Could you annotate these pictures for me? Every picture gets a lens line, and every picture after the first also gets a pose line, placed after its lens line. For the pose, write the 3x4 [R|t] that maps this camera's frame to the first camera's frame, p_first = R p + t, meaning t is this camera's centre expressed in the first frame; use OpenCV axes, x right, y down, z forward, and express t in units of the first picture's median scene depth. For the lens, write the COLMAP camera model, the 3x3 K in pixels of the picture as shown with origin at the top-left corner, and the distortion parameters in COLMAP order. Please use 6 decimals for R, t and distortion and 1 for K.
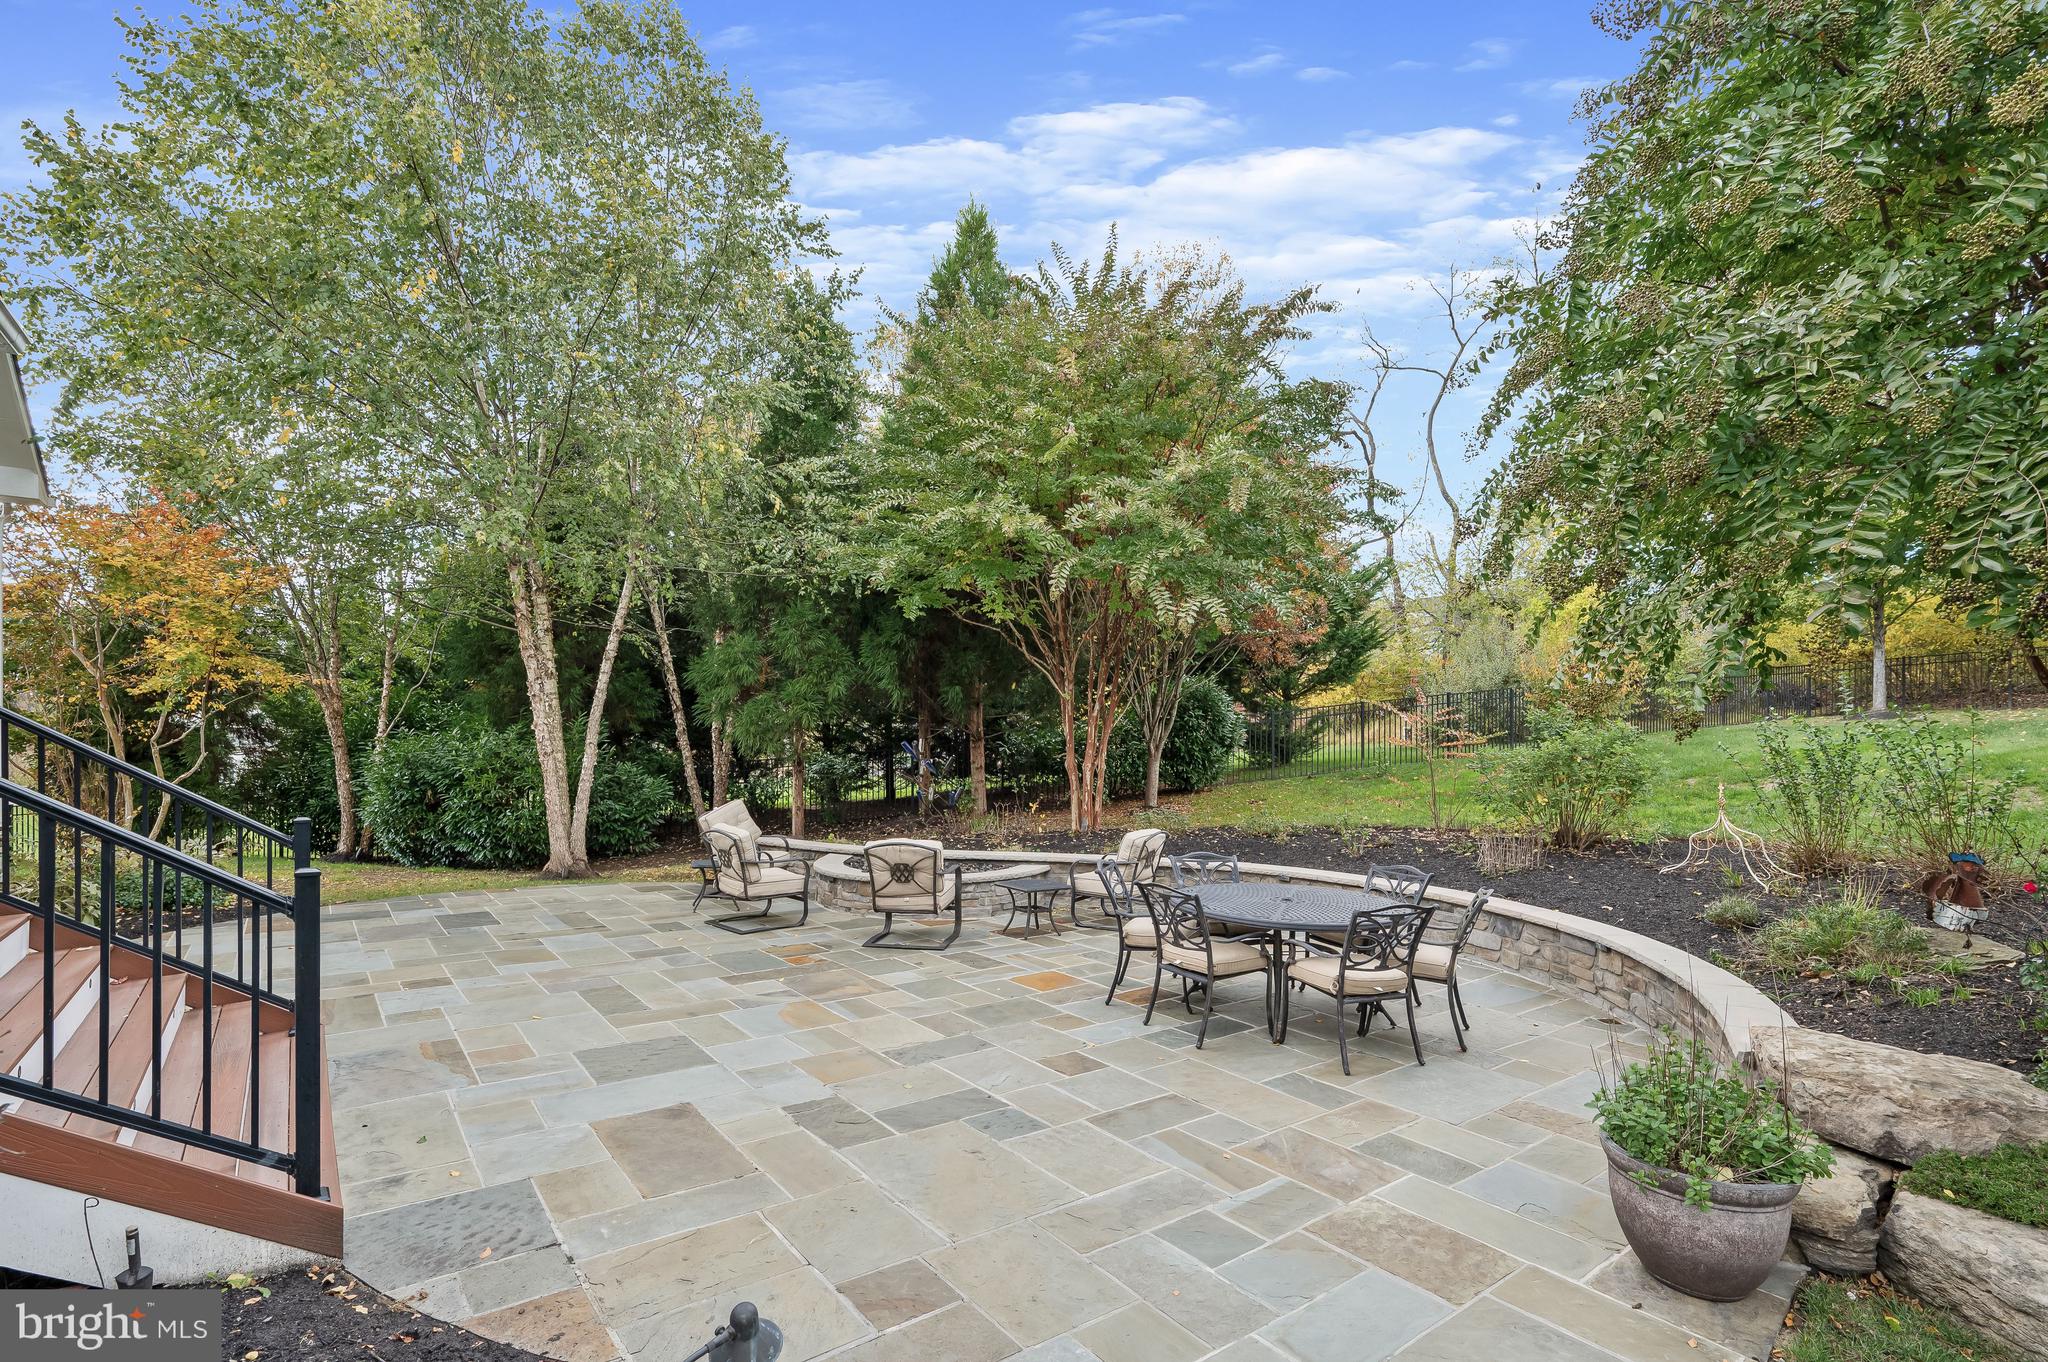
lens RADIAL K [[903.6, 0, 1020.3], [0, 903.6, 694.8], [0, 0, 1]] dist [-0.002232, 0.000323]
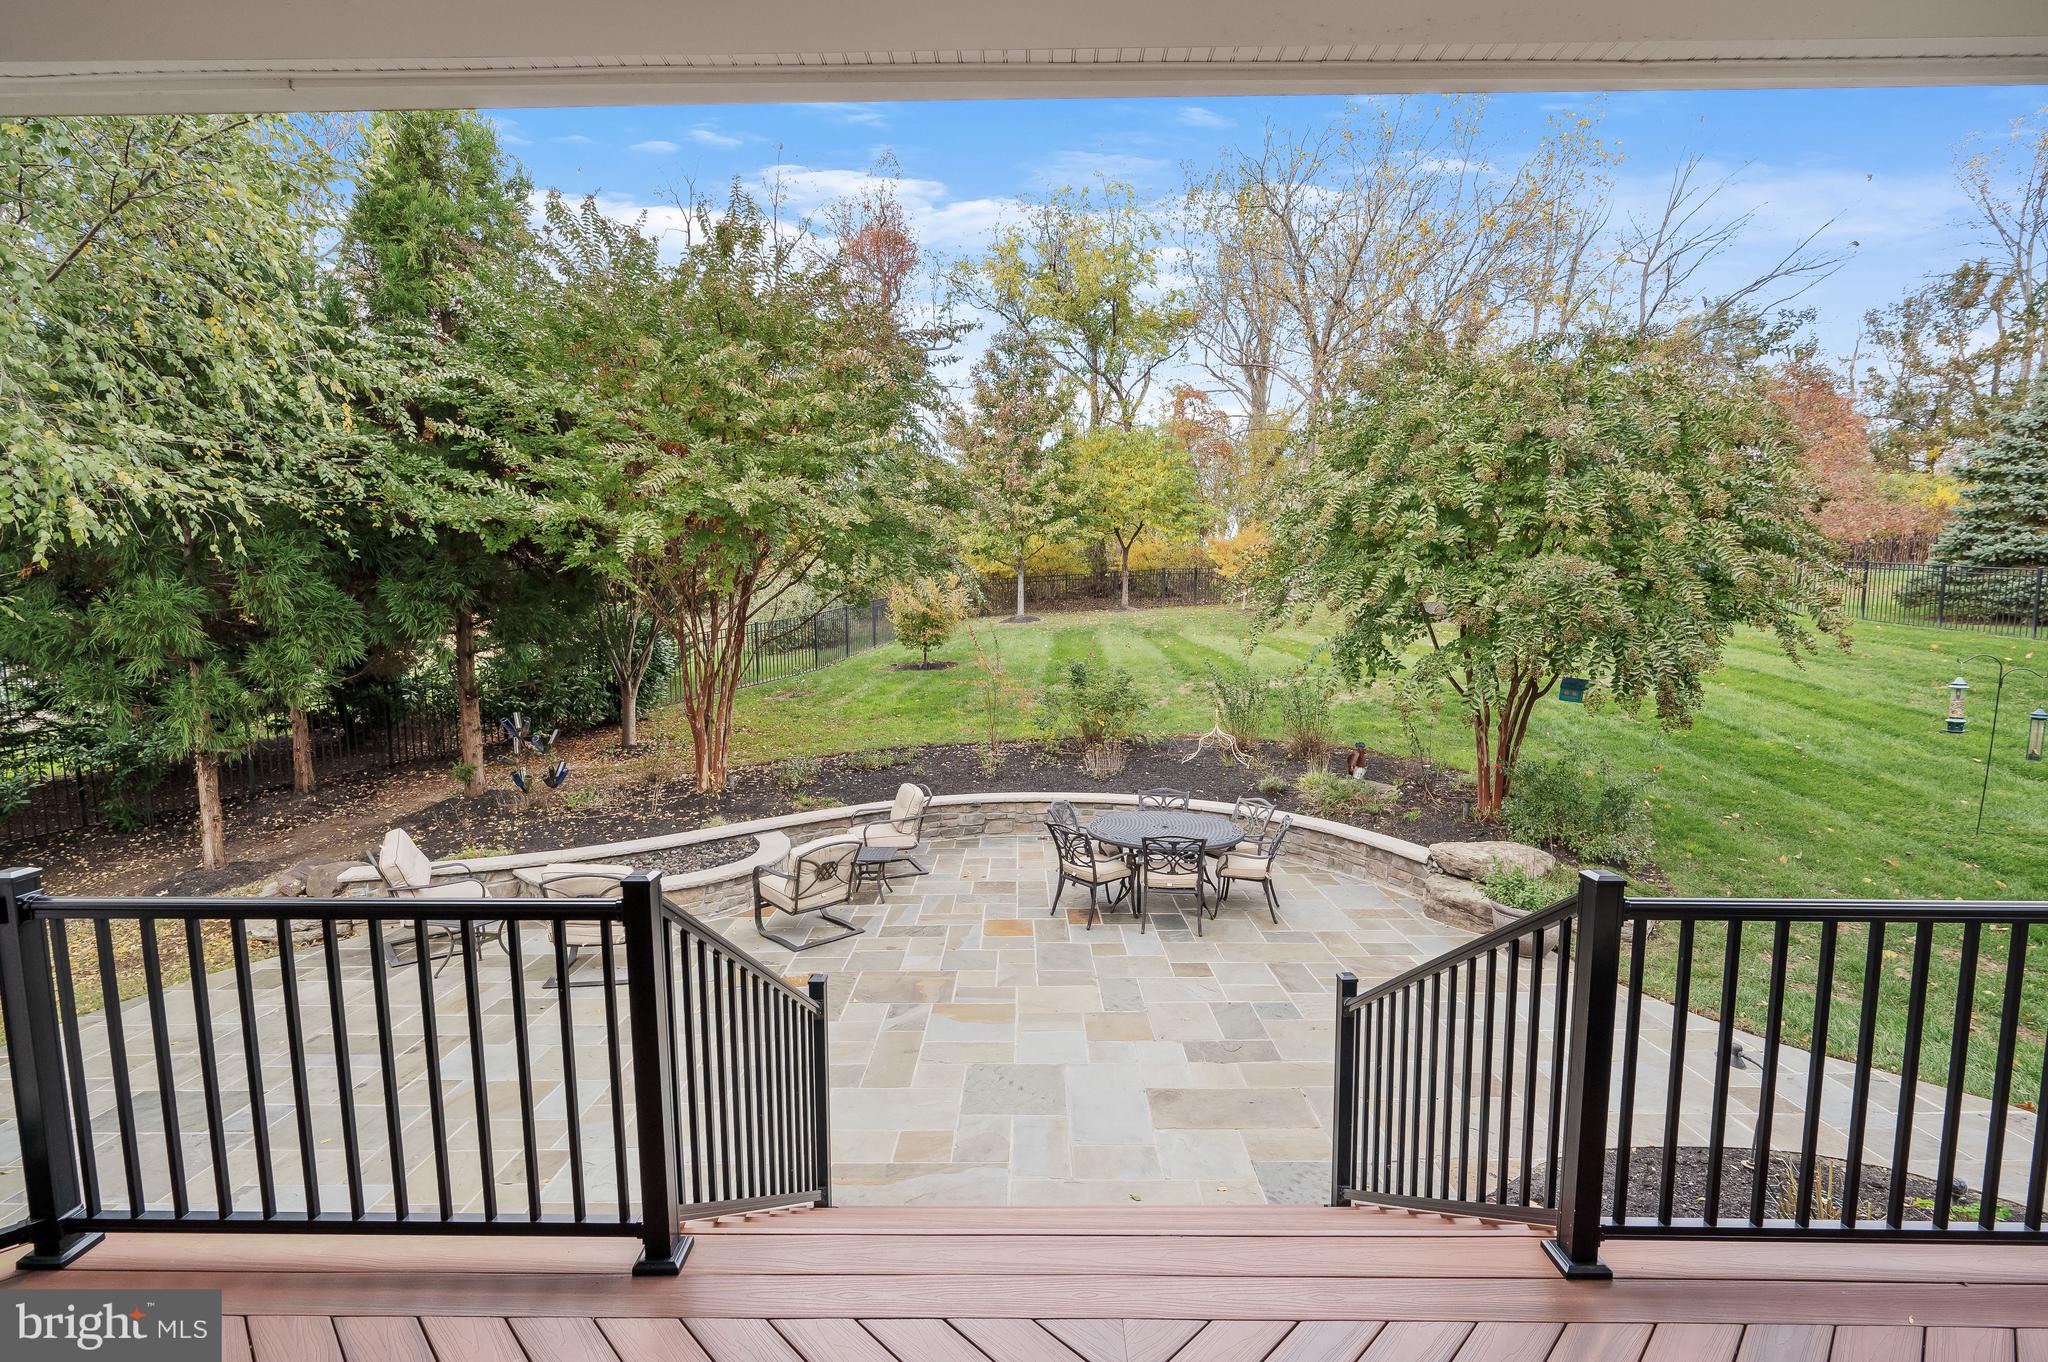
lens RADIAL K [[903.6, 0, 1020.3], [0, 903.6, 694.8], [0, 0, 1]] dist [-0.002232, 0.000323]
pose [[0.611871, -0.086310, 0.786235, -0.965748], [-0.027861, 0.991060, 0.130477, -0.167440], [-0.790467, -0.101740, 0.603996, 0.305024]]
